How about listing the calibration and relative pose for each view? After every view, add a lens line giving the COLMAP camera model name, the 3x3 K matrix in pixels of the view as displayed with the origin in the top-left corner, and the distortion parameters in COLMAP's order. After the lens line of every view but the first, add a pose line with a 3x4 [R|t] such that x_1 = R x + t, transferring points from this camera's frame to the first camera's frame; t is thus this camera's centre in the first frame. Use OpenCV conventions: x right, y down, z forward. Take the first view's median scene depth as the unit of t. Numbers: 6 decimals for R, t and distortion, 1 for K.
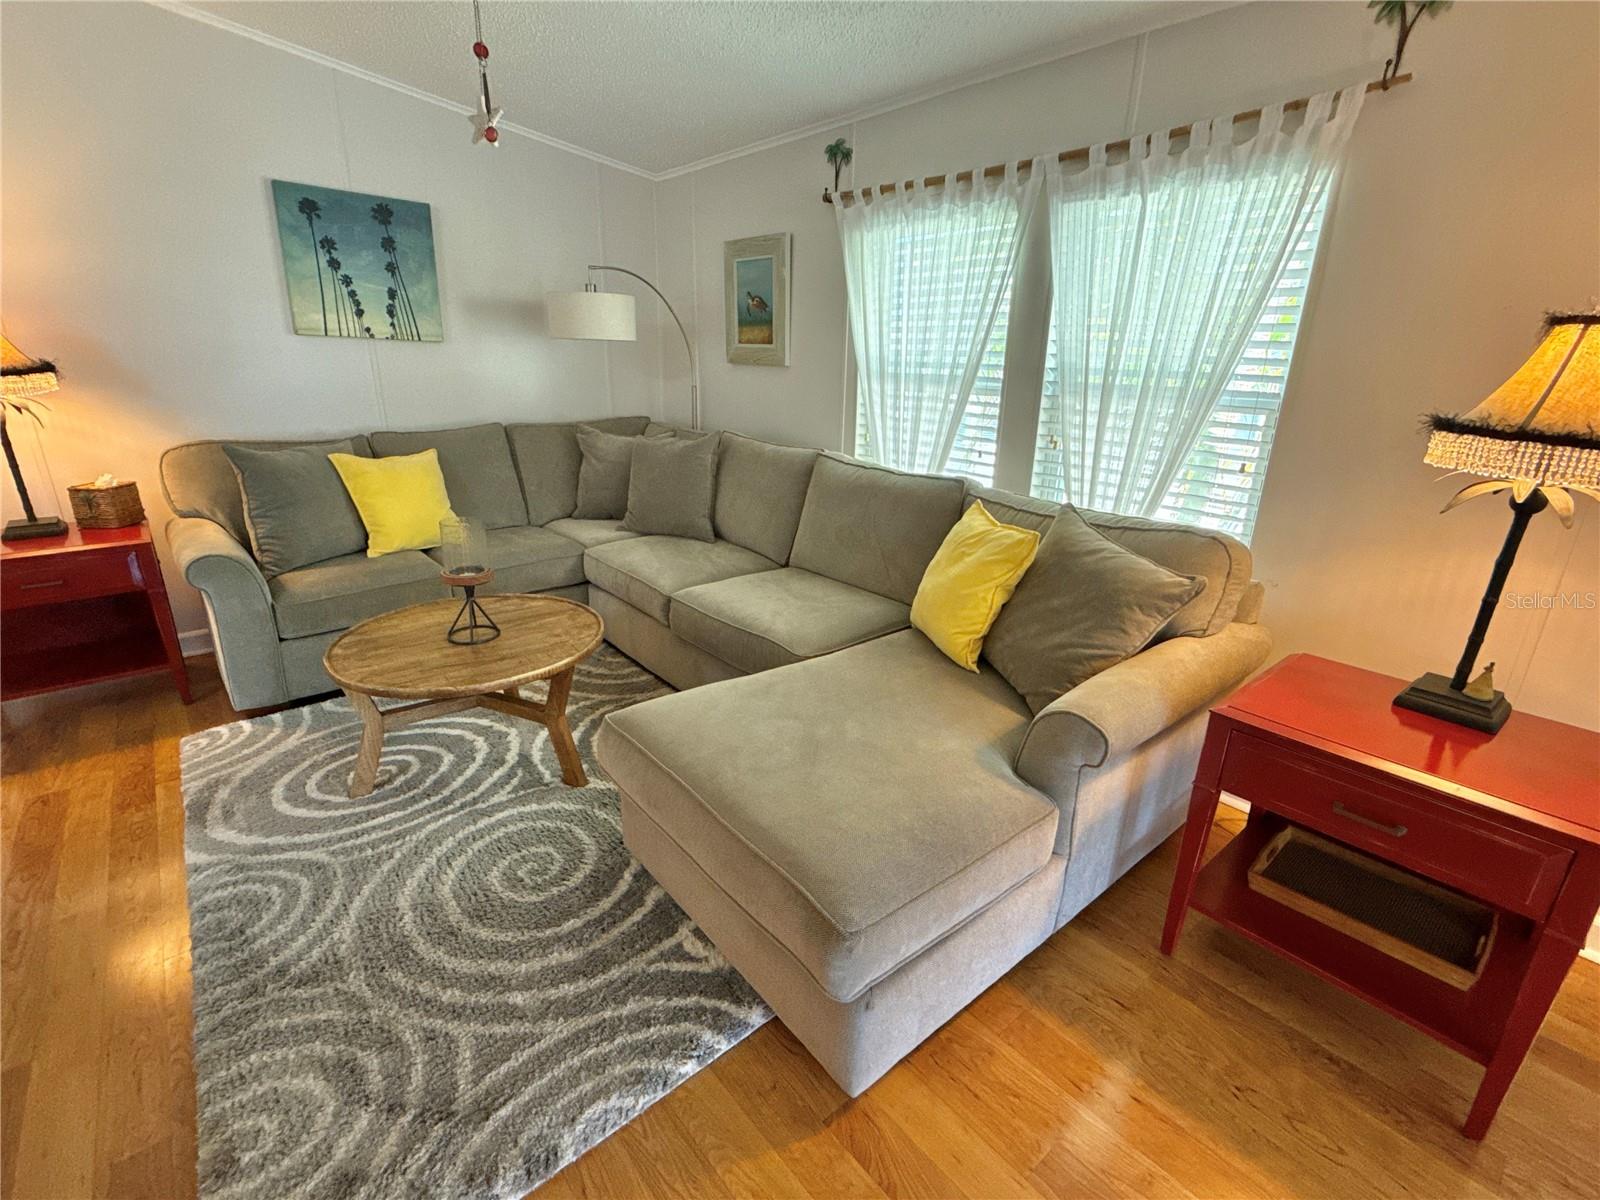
lens RADIAL K [[723.4, 0, 799.3], [0, 723.4, 595.9], [0, 0, 1]] dist [-0.001558, -0.000172]
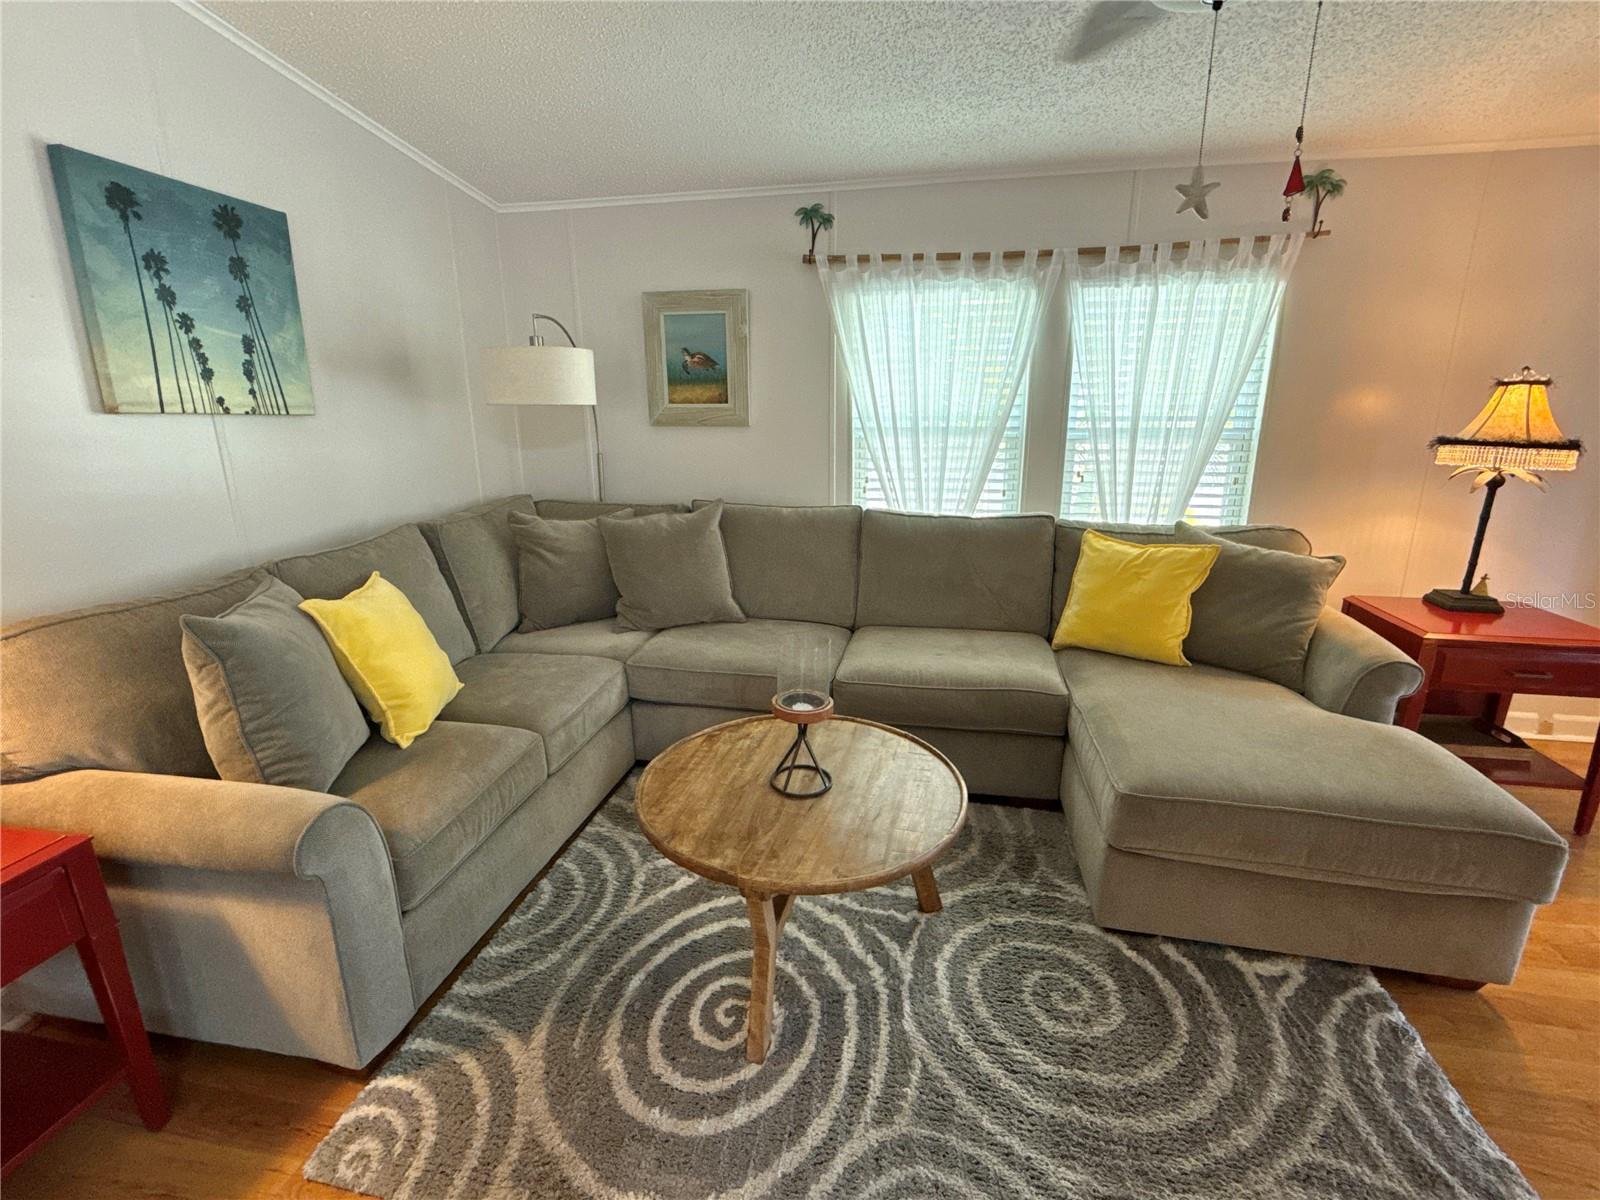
lens RADIAL K [[729.4, 0, 795.5], [0, 729.4, 594.5], [0, 0, 1]] dist [-0.001018, 0.000239]
pose [[0.790462, -0.183816, 0.584279, -0.678669], [0.219180, 0.975629, 0.010410, -0.118154], [-0.571953, 0.119834, 0.811486, 0.260087]]
